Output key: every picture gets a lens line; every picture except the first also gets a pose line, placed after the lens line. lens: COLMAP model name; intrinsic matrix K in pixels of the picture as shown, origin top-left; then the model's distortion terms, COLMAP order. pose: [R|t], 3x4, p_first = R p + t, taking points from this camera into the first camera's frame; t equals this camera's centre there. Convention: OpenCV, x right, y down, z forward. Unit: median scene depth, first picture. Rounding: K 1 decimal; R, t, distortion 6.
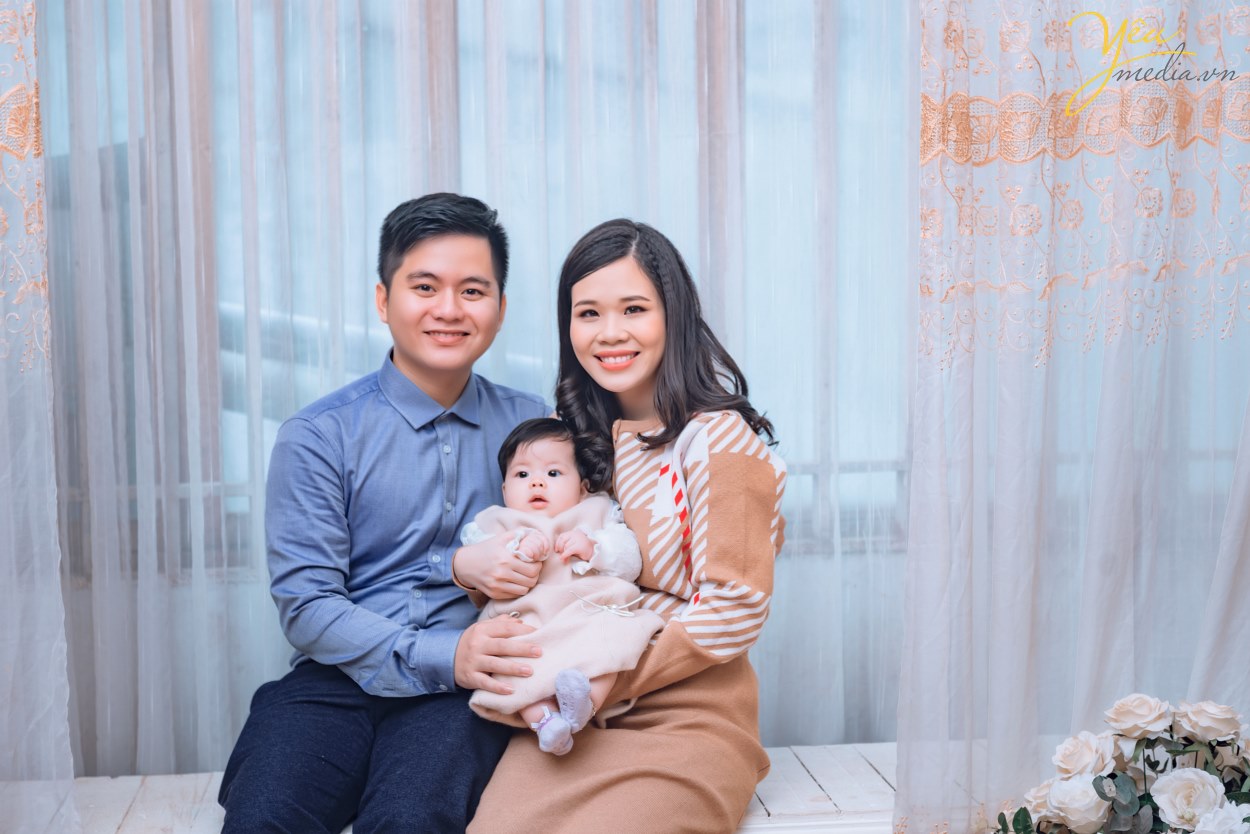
lens RADIAL K [[2588.3, 0, 618.8], [0, 2588.3, 424.5], [0, 0, 1]] dist [0.250465, 0.000000]
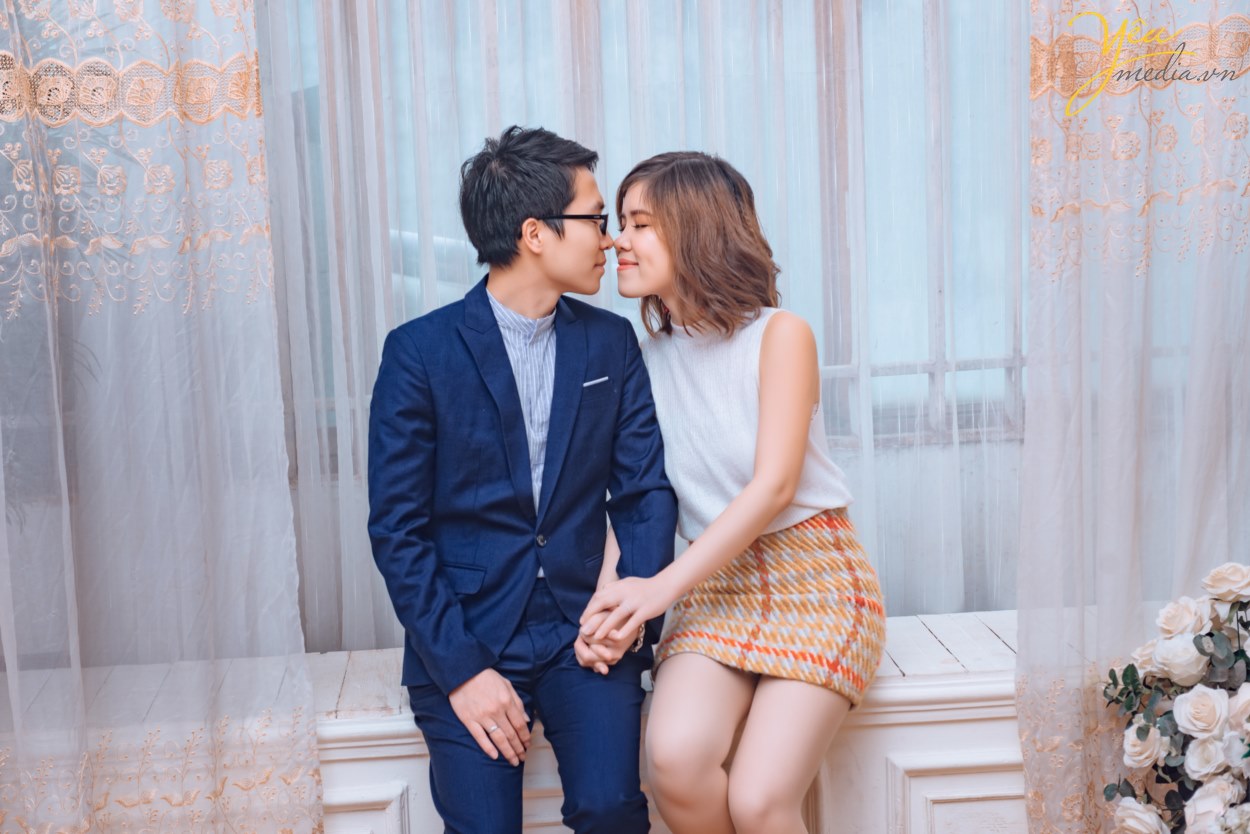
lens RADIAL K [[2588.3, 0, 632.7], [0, 2588.3, 410.1], [0, 0, 1]] dist [0.250465, 0.000000]
pose [[0.999494, -0.023167, -0.021799, -0.034182], [0.024044, 0.998875, 0.040885, -0.015681], [0.020828, -0.041388, 0.998926, -0.135515]]
